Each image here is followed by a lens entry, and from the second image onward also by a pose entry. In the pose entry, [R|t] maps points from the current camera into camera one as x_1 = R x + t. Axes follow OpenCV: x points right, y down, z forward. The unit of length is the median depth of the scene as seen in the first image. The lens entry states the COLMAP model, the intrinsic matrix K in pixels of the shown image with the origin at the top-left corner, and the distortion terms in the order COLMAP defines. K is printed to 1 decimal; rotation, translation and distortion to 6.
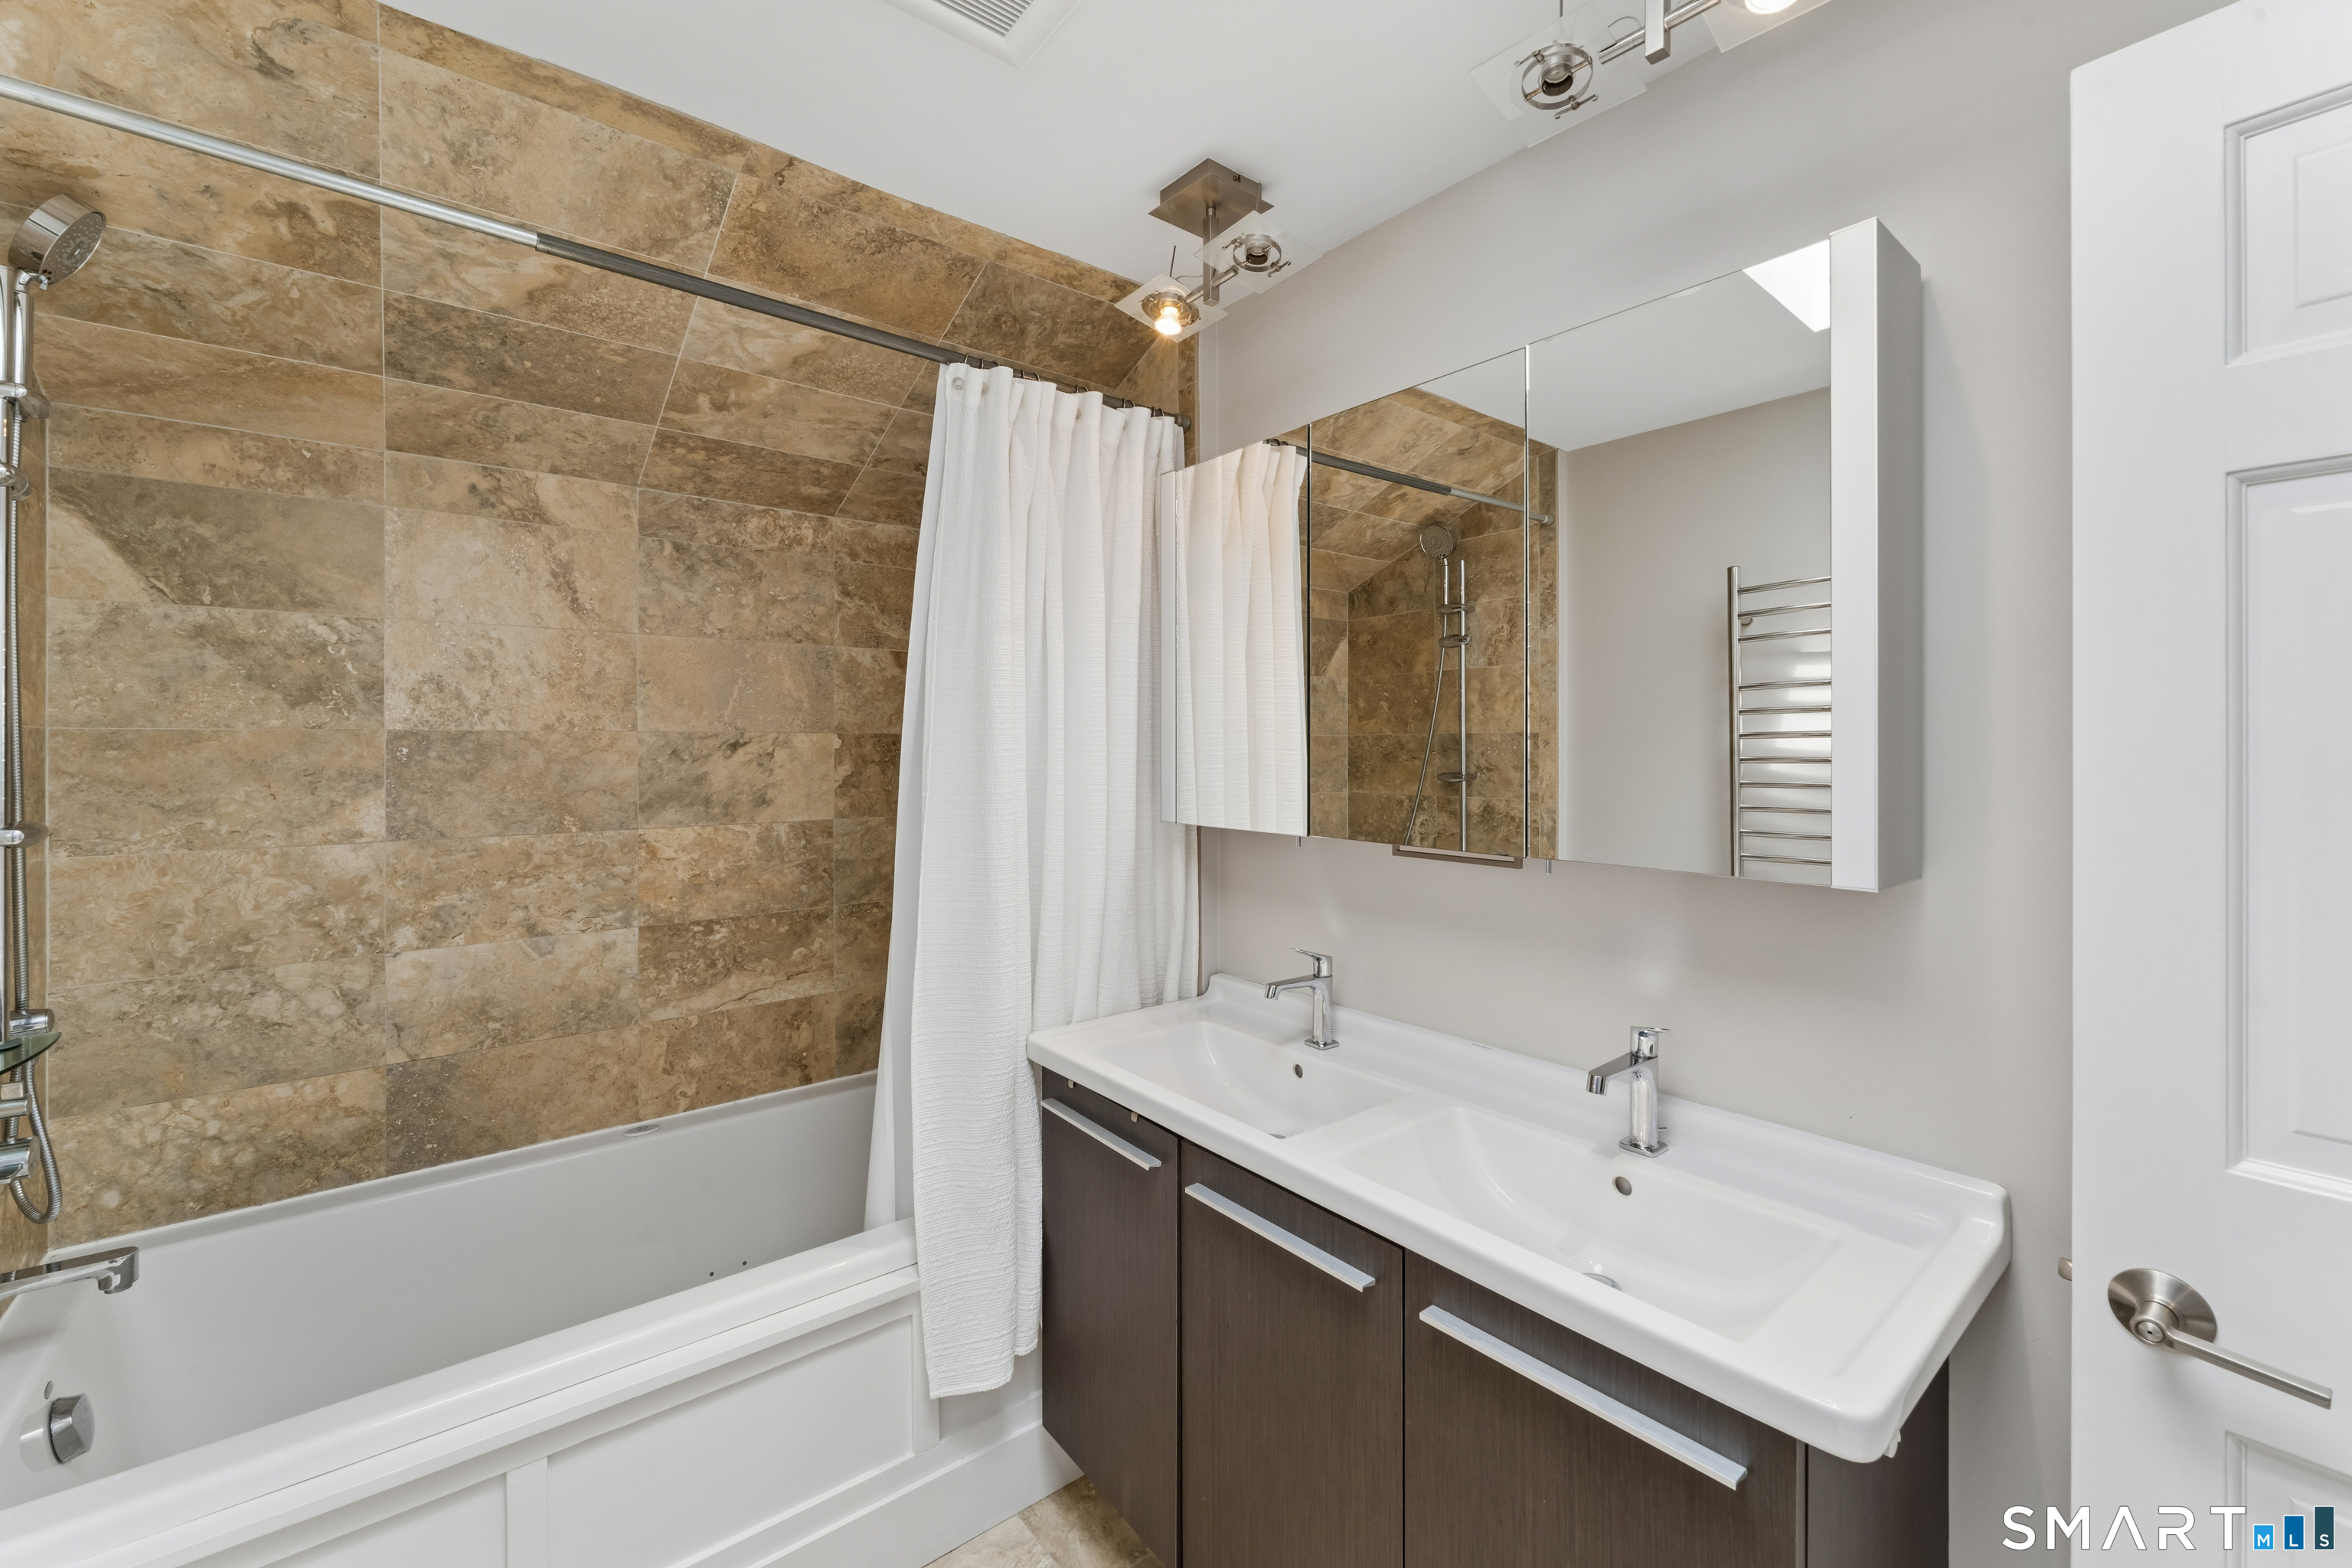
lens RADIAL K [[953.8, 0, 1179.3], [0, 953.8, 740.1], [0, 0, 1]] dist [0.001090, -0.001514]
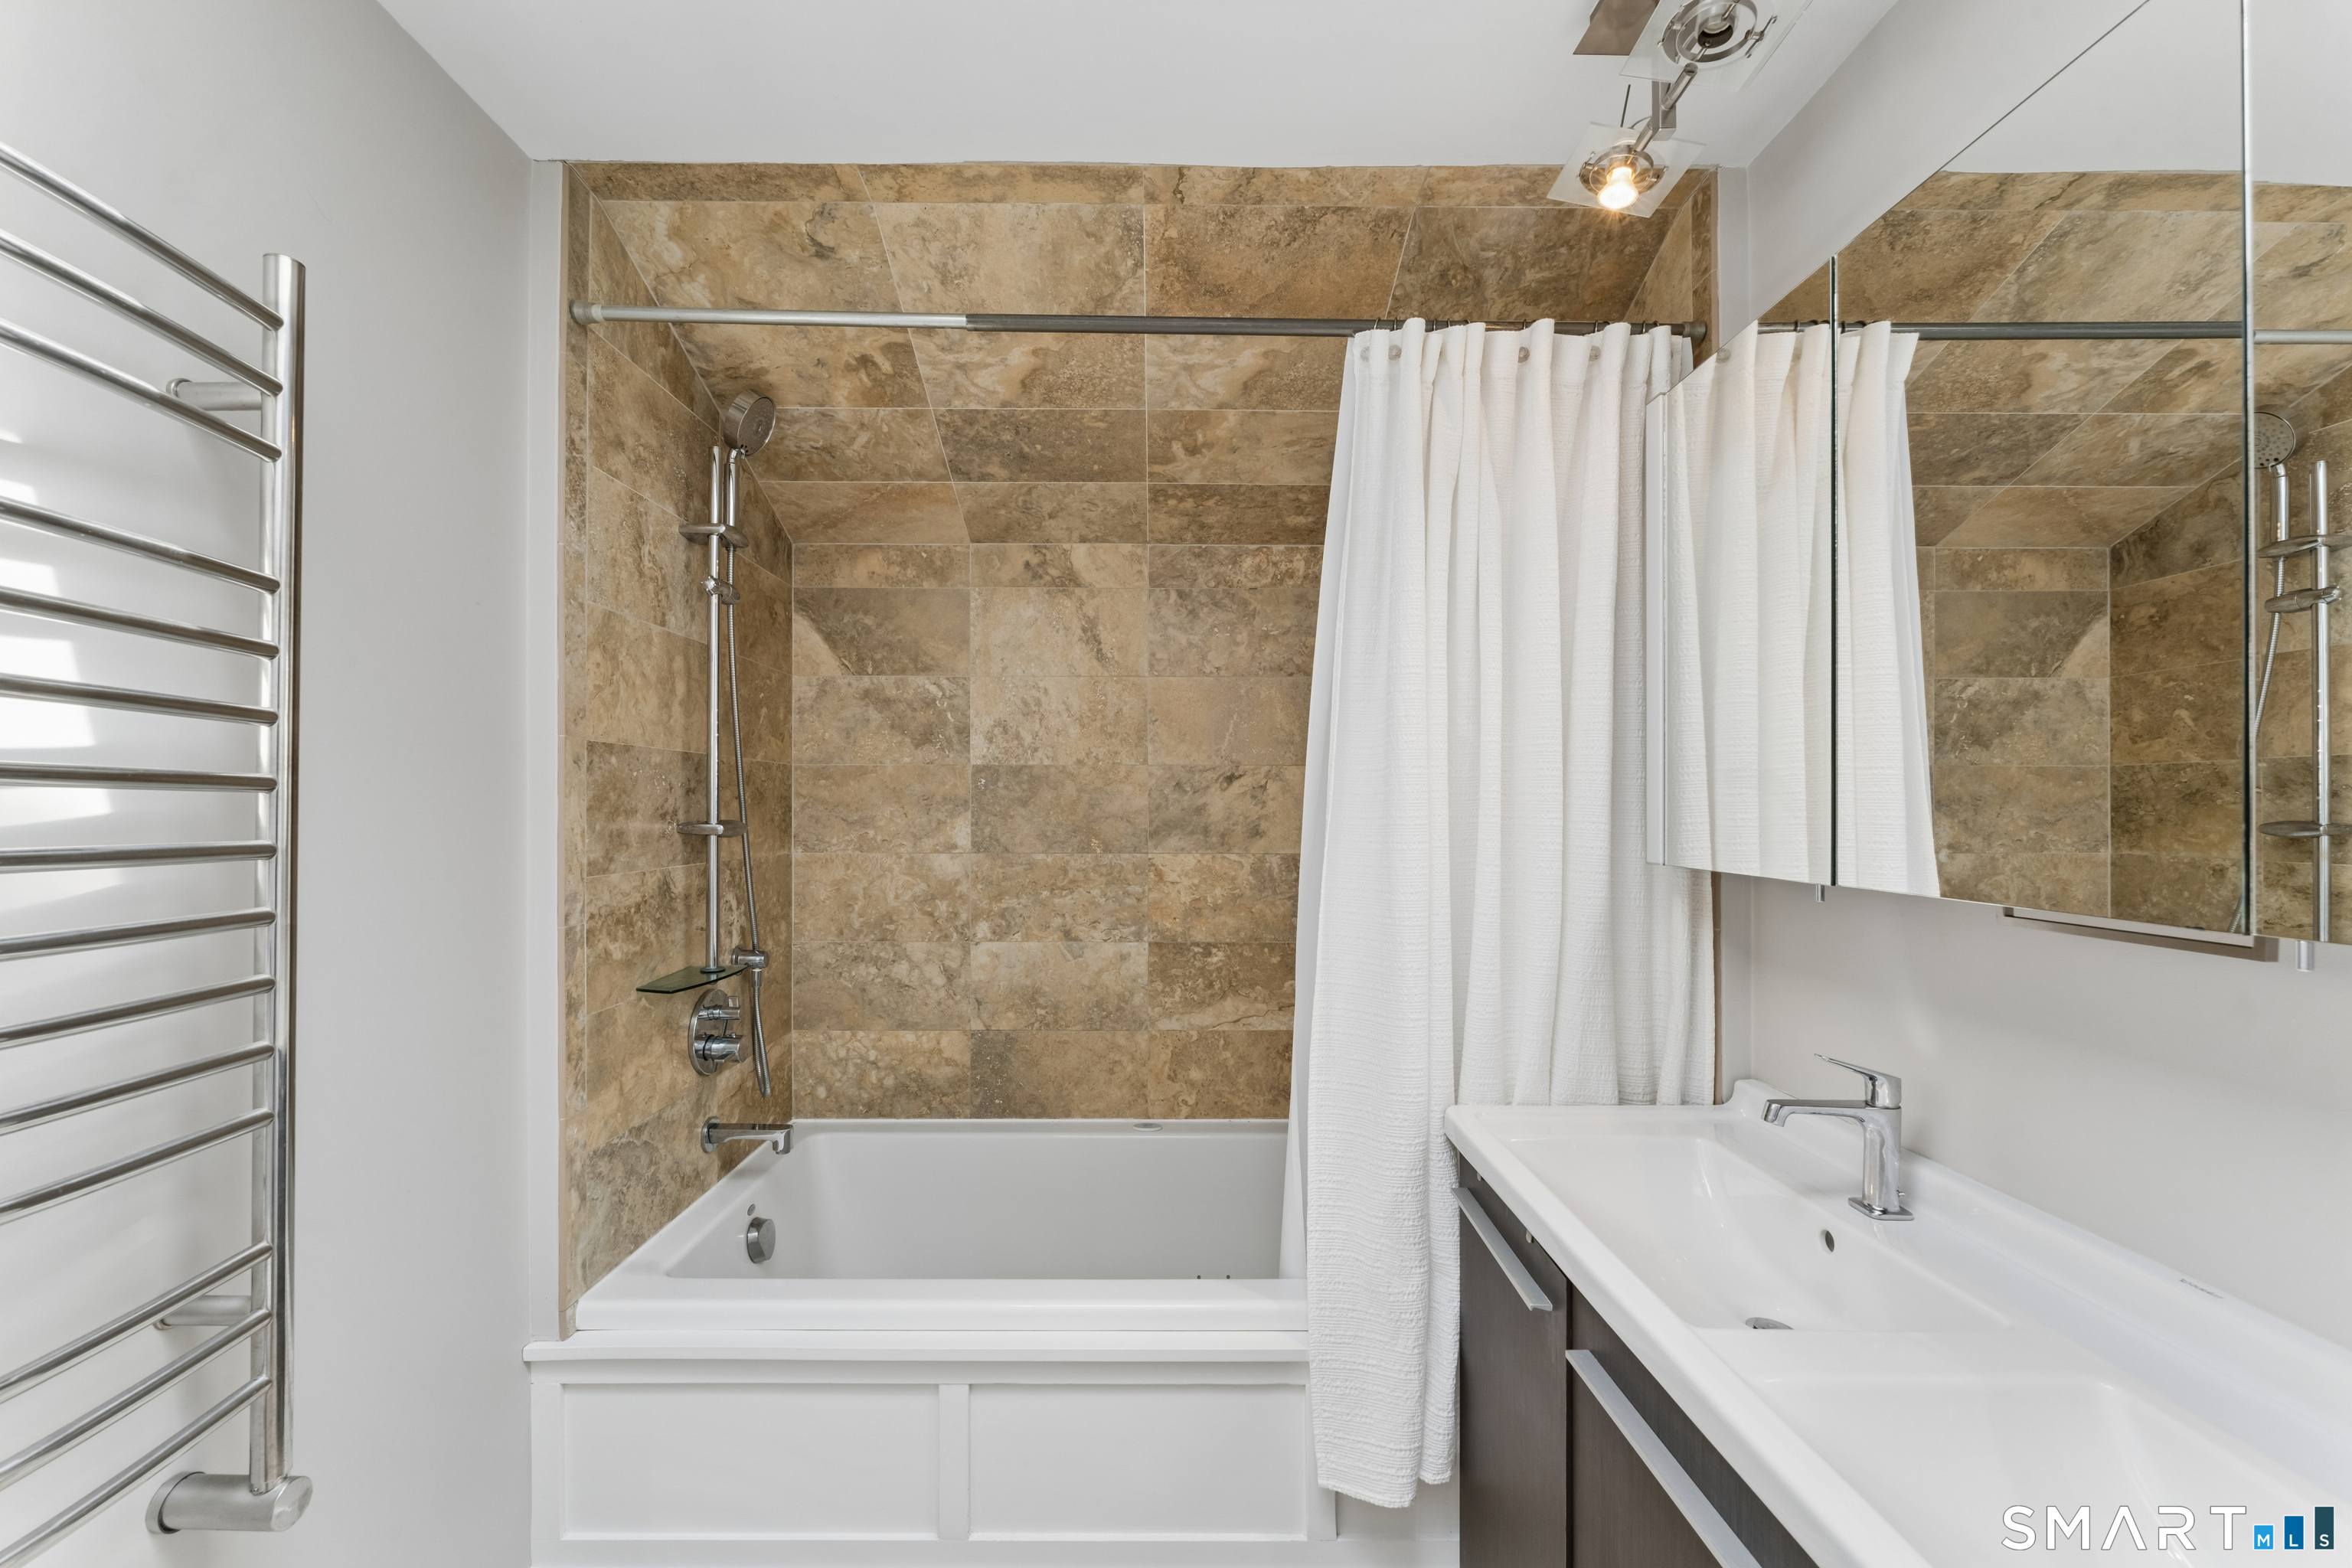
lens RADIAL K [[953.8, 0, 1171.1], [0, 953.8, 800.1], [0, 0, 1]] dist [0.001090, -0.001514]
pose [[0.782132, -0.000375, -0.623113, 0.163778], [0.000826, 1.000000, 0.000435, 0.036025], [0.623113, -0.000855, 0.782132, 0.178147]]
